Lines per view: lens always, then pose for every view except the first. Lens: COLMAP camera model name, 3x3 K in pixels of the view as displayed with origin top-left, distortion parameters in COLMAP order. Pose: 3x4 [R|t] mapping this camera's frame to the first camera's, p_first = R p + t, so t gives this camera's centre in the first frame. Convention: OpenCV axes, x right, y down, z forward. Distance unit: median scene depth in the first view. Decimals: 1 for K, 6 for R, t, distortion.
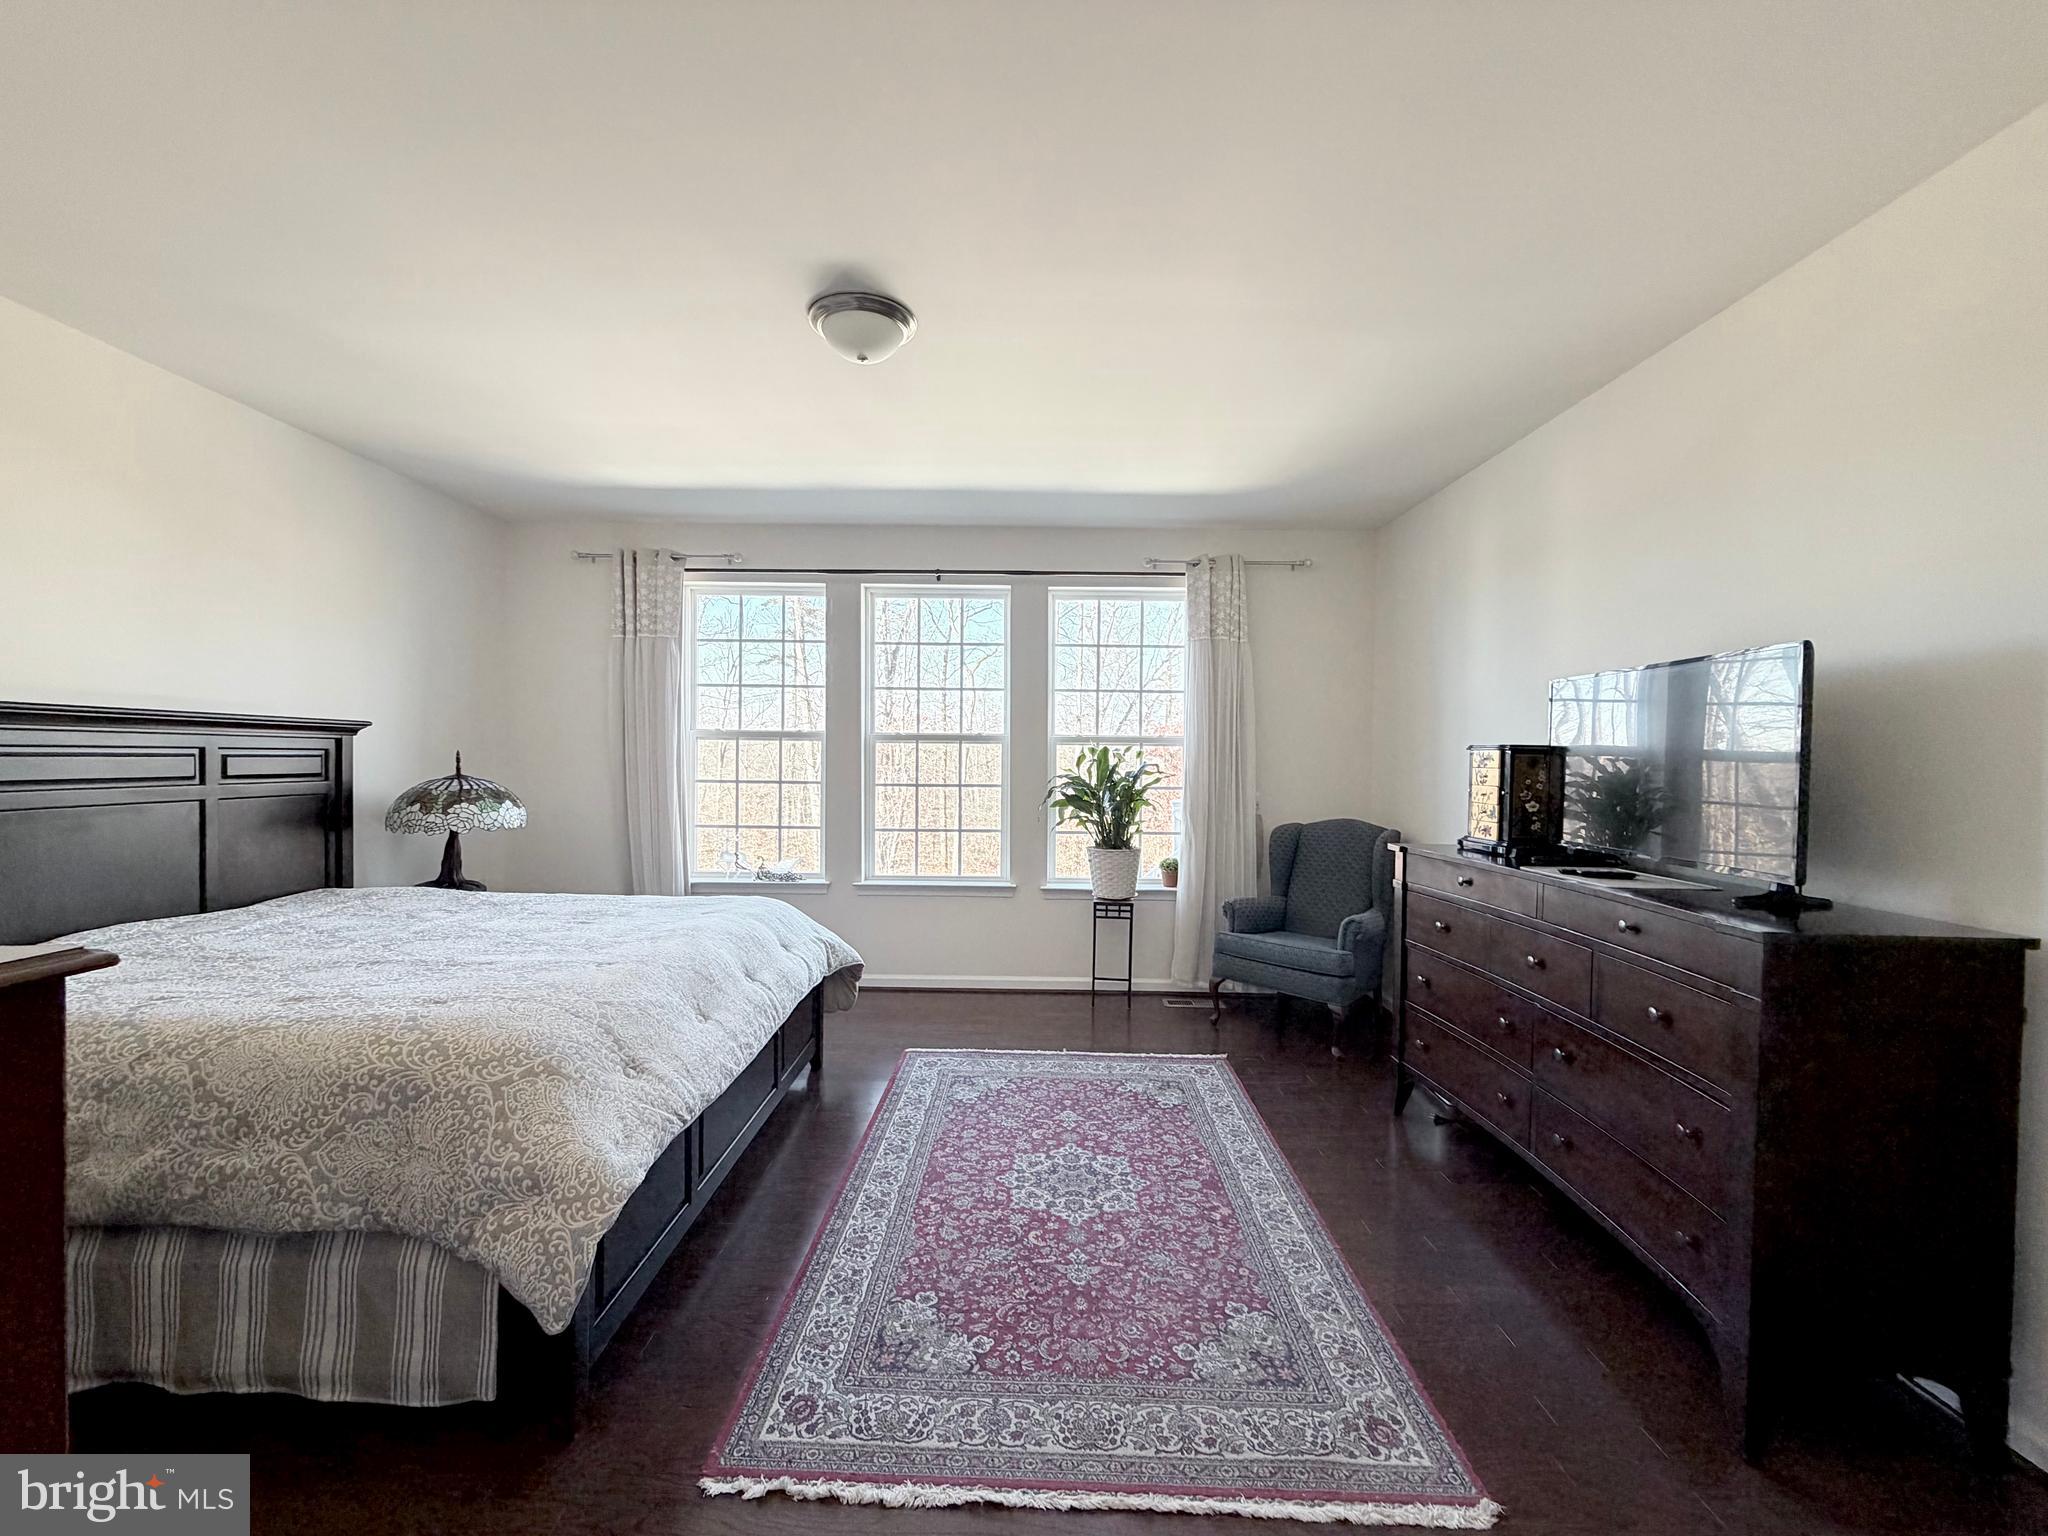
lens RADIAL K [[812.5, 0, 1020.0], [0, 812.5, 768.3], [0, 0, 1]] dist [0.000203, -0.000277]
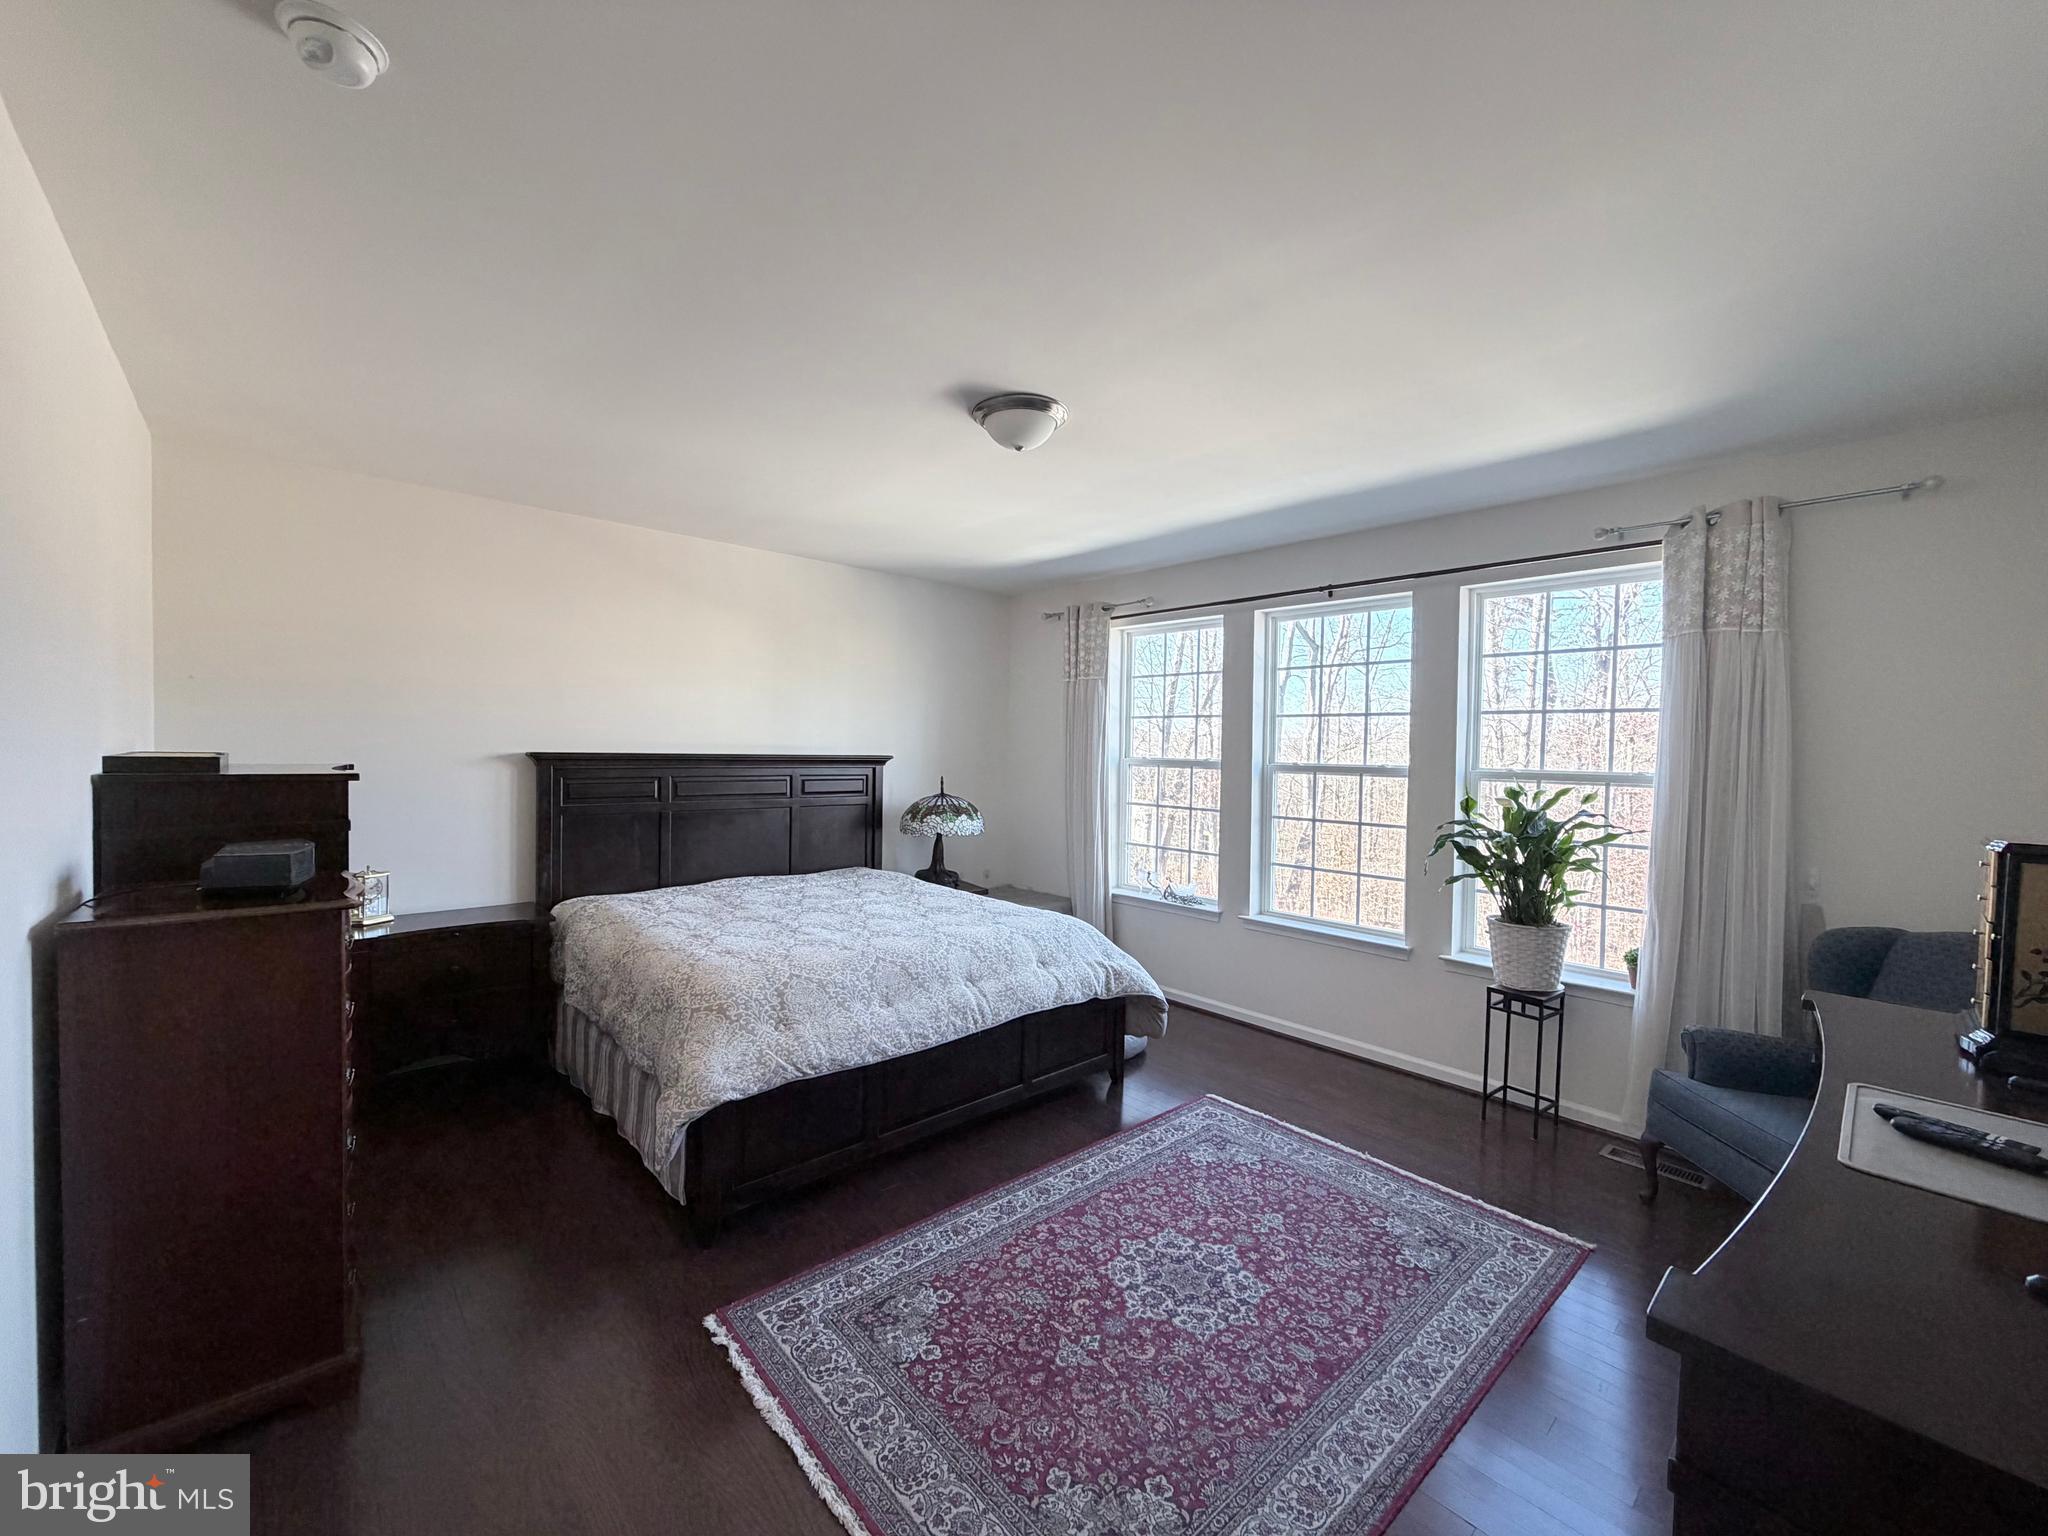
lens RADIAL K [[812.5, 0, 1020.0], [0, 812.5, 768.3], [0, 0, 1]] dist [0.000203, -0.000277]
pose [[0.682678, 0.019874, -0.730449, 0.425551], [-0.021243, 0.999747, 0.007347, -0.050330], [0.730410, 0.010501, 0.682928, 0.166672]]
